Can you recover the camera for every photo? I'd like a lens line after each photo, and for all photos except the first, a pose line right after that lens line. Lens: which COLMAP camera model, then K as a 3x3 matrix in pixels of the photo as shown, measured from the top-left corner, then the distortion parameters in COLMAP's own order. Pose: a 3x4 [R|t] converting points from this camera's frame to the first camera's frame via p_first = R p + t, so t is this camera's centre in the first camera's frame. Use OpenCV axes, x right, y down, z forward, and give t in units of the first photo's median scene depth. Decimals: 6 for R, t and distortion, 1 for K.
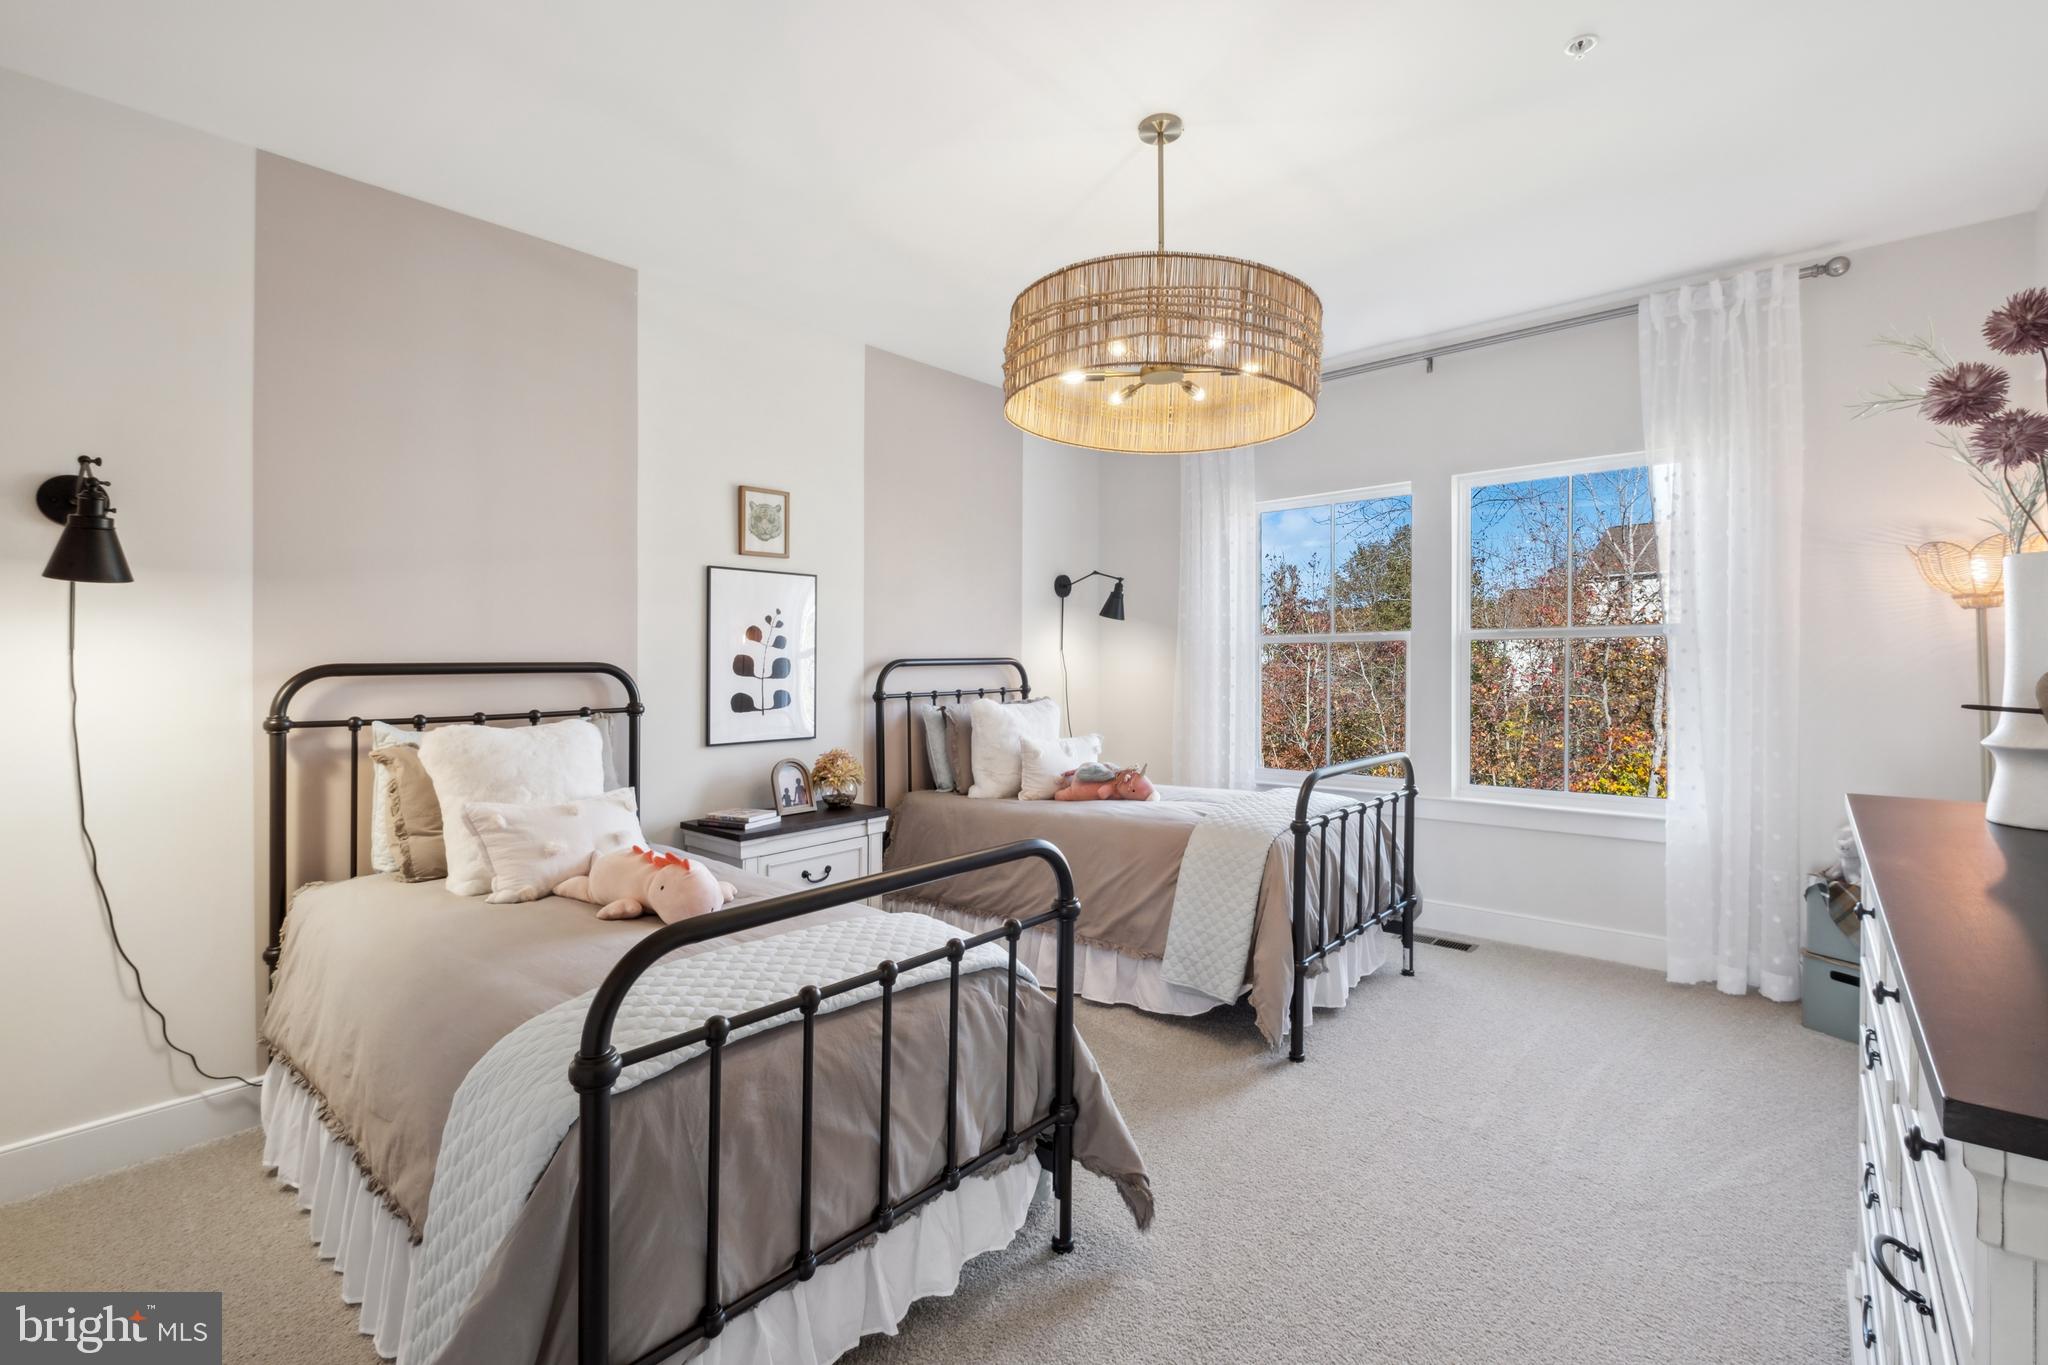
lens RADIAL K [[891.8, 0, 1019.9], [0, 891.8, 659.9], [0, 0, 1]] dist [-0.000606, -0.000121]
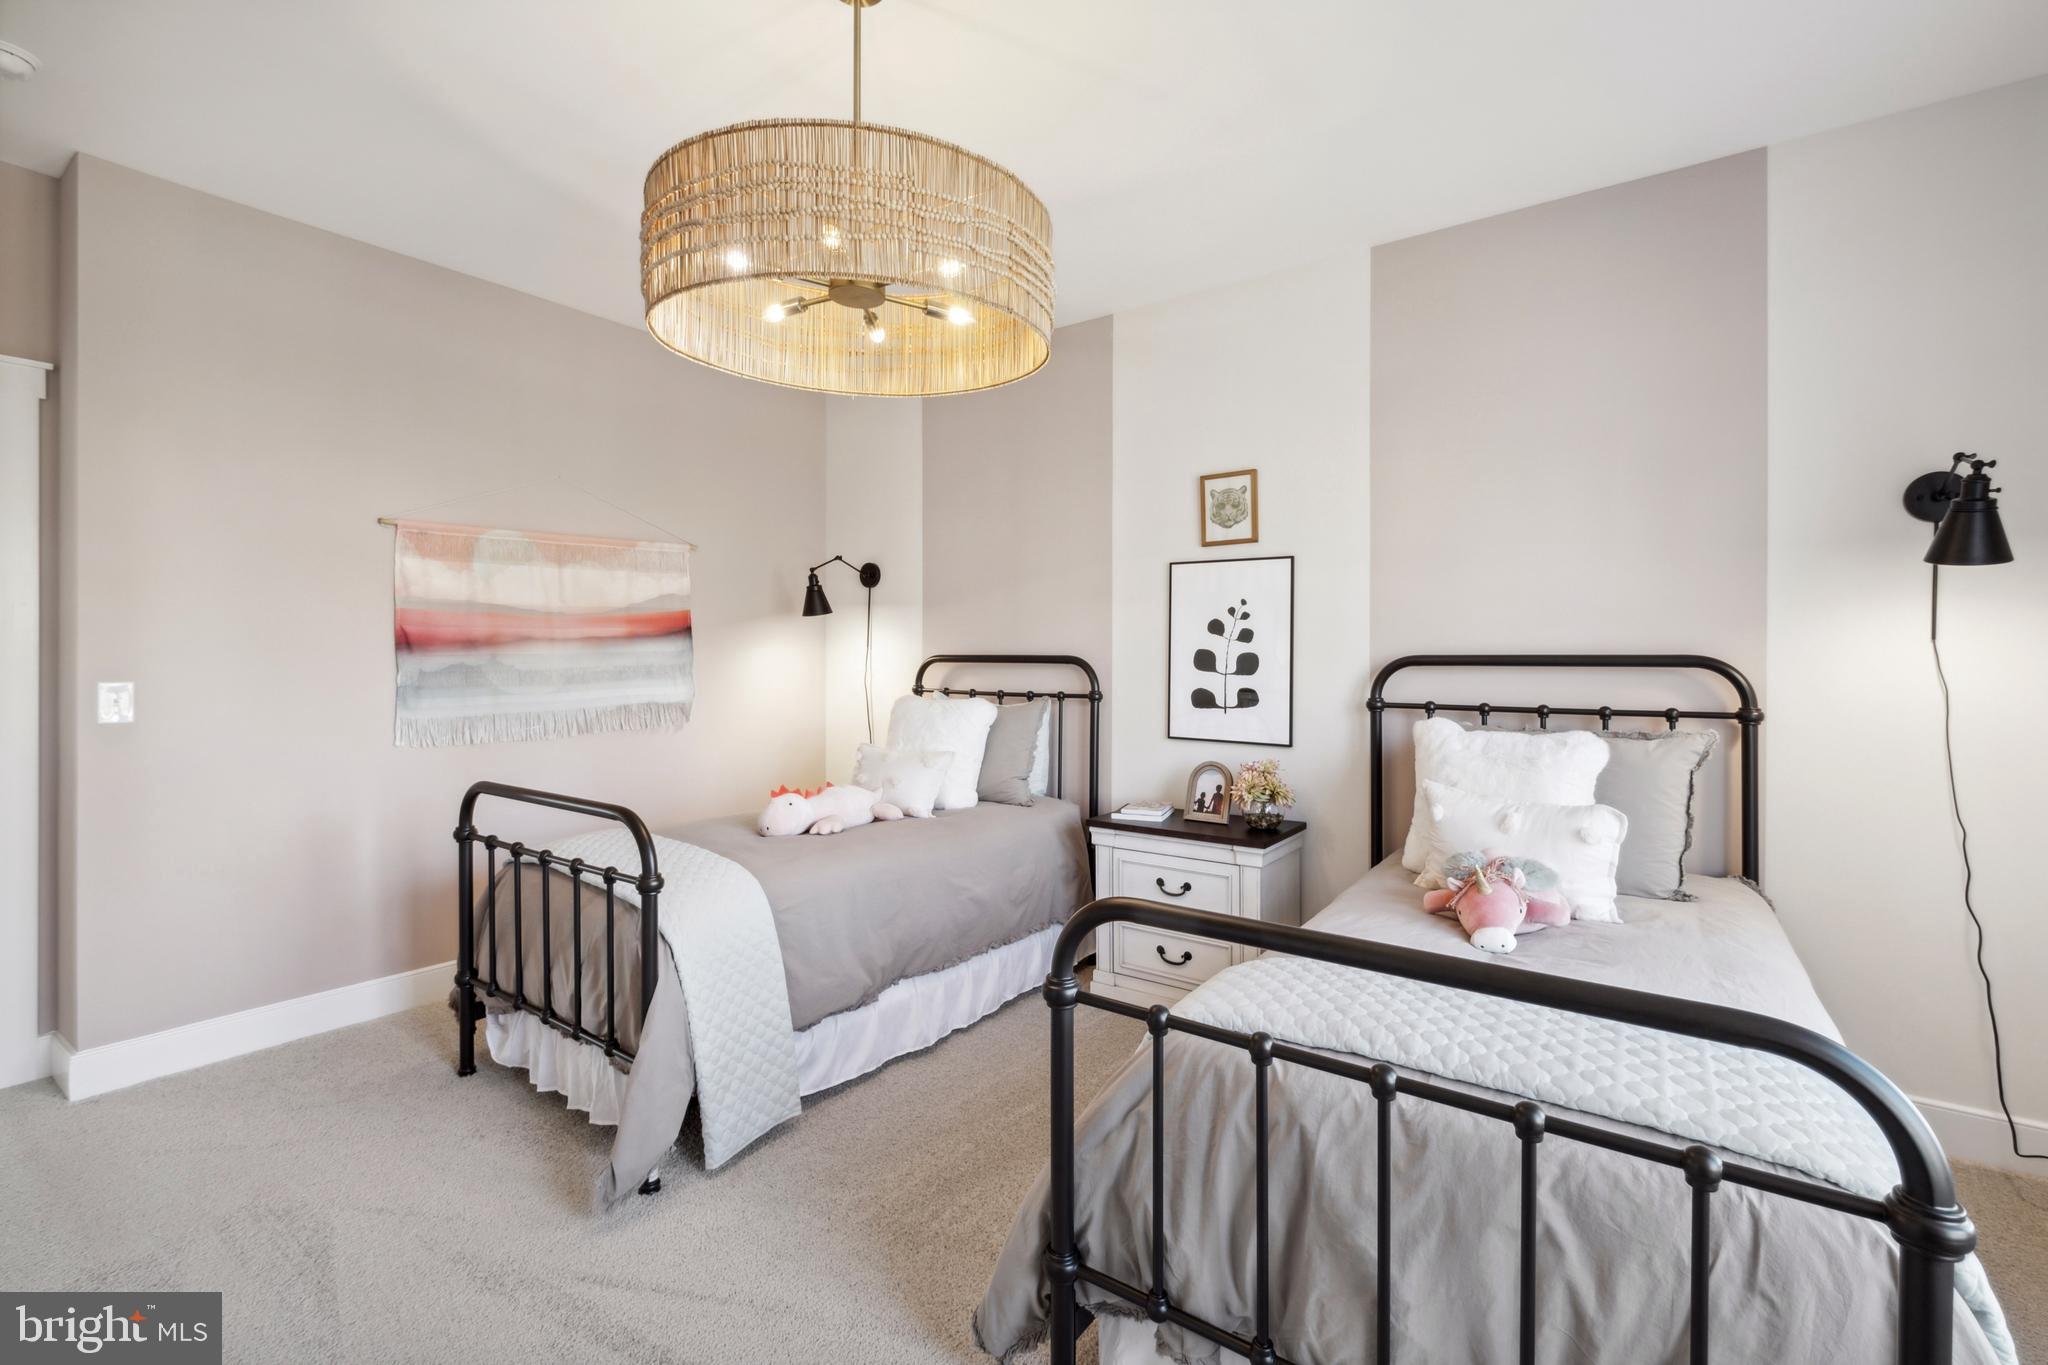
lens RADIAL K [[878.4, 0, 1020.4], [0, 878.4, 637.3], [0, 0, 1]] dist [0.001753, 0.000235]
pose [[0.095039, -0.009970, -0.995424, 0.614854], [-0.002787, 0.999943, -0.010282, -0.008159], [0.995470, 0.003752, 0.095006, 0.696579]]
